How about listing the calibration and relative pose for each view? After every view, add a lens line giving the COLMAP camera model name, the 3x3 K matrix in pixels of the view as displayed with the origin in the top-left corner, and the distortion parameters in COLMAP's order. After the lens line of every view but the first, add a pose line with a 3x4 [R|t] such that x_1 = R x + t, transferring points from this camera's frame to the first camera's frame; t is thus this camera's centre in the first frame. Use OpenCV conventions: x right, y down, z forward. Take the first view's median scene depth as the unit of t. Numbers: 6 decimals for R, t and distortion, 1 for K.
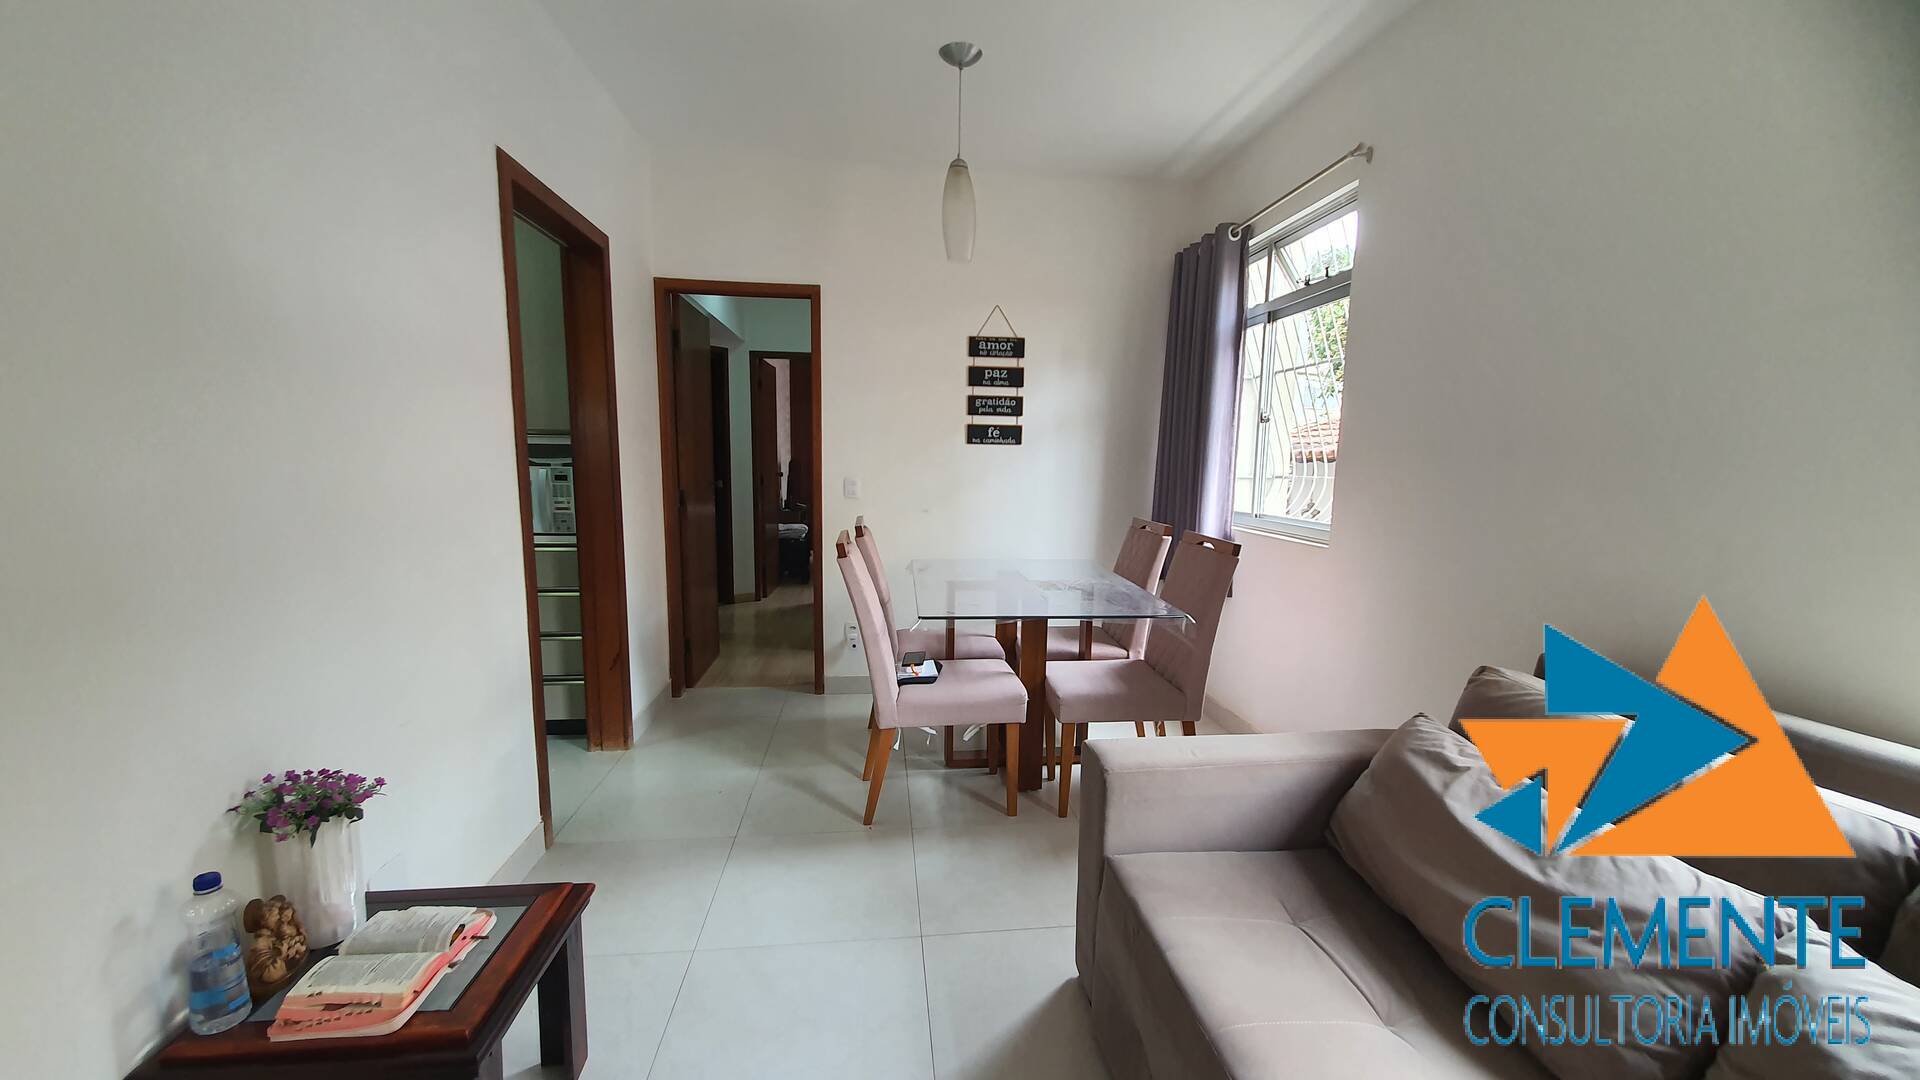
lens RADIAL K [[763.1, 0, 973.4], [0, 763.1, 561.3], [0, 0, 1]] dist [0.001649, -0.000617]
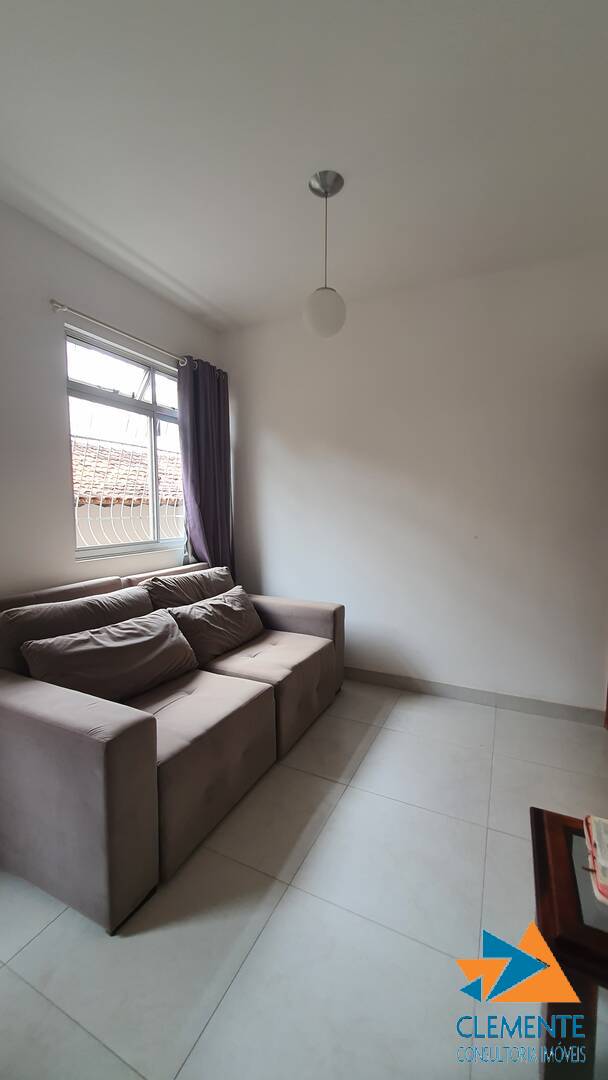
lens RADIAL K [[429.1, 0, 291.2], [0, 429.1, 547.6], [0, 0, 1]] dist [0.002993, -0.001733]
pose [[-0.824855, -0.069813, 0.561017, -0.236234], [0.062172, 0.975125, 0.212757, -0.094699], [-0.561915, 0.210373, -0.799997, 0.700097]]
